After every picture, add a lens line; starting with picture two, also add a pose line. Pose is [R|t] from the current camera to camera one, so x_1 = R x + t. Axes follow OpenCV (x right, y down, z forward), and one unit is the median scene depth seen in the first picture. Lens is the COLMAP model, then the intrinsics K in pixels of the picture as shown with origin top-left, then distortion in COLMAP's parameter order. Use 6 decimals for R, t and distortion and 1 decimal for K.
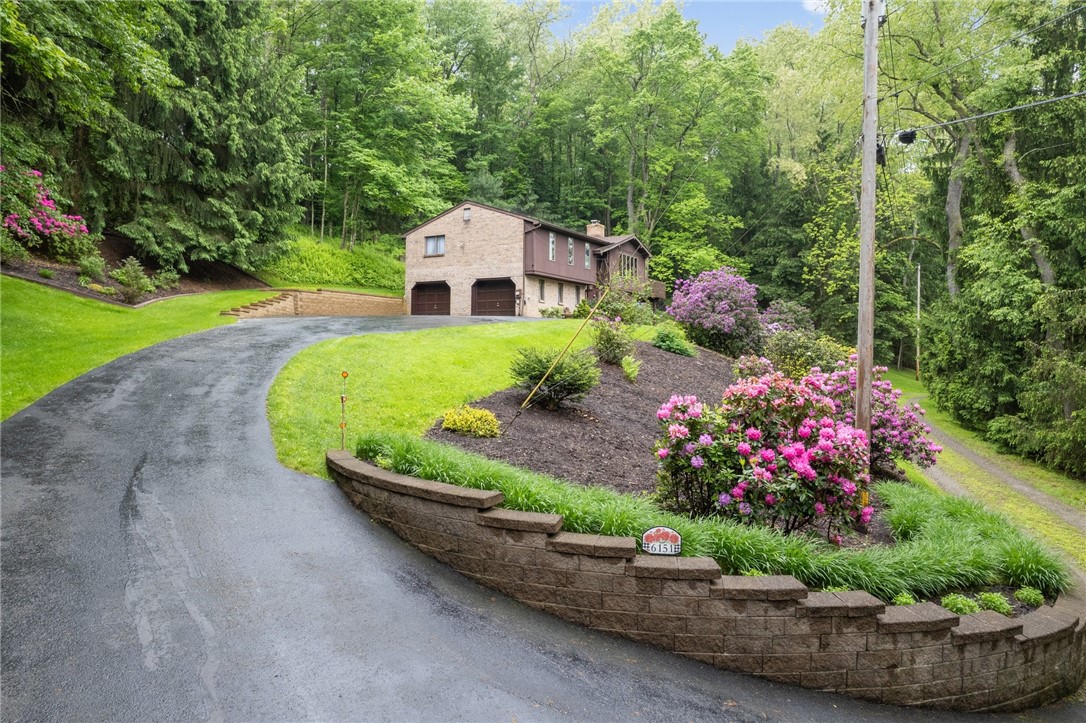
lens RADIAL K [[685.1, 0, 542.5], [0, 685.1, 357.2], [0, 0, 1]] dist [-0.034525, 0.005584]
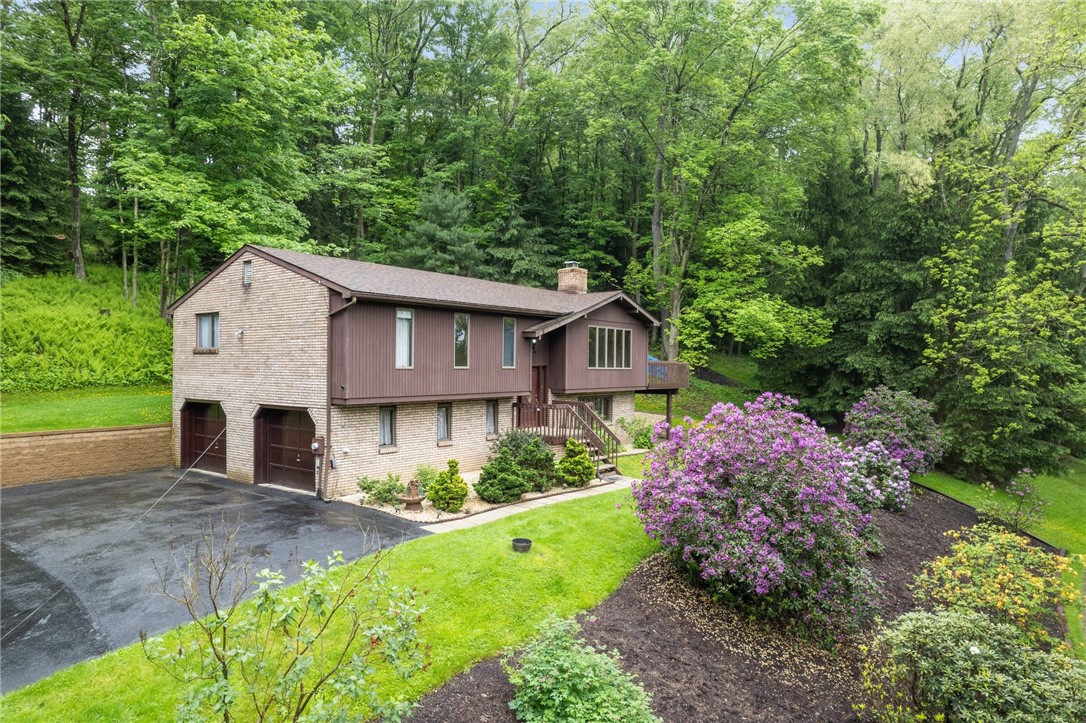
lens RADIAL K [[685.1, 0, 545.4], [0, 685.1, 414.7], [0, 0, 1]] dist [-0.034525, 0.005584]
pose [[0.994783, 0.005283, -0.101881, 0.103164], [0.000472, 0.998409, 0.056381, -0.086480], [0.102017, -0.056135, 0.993198, 0.338268]]
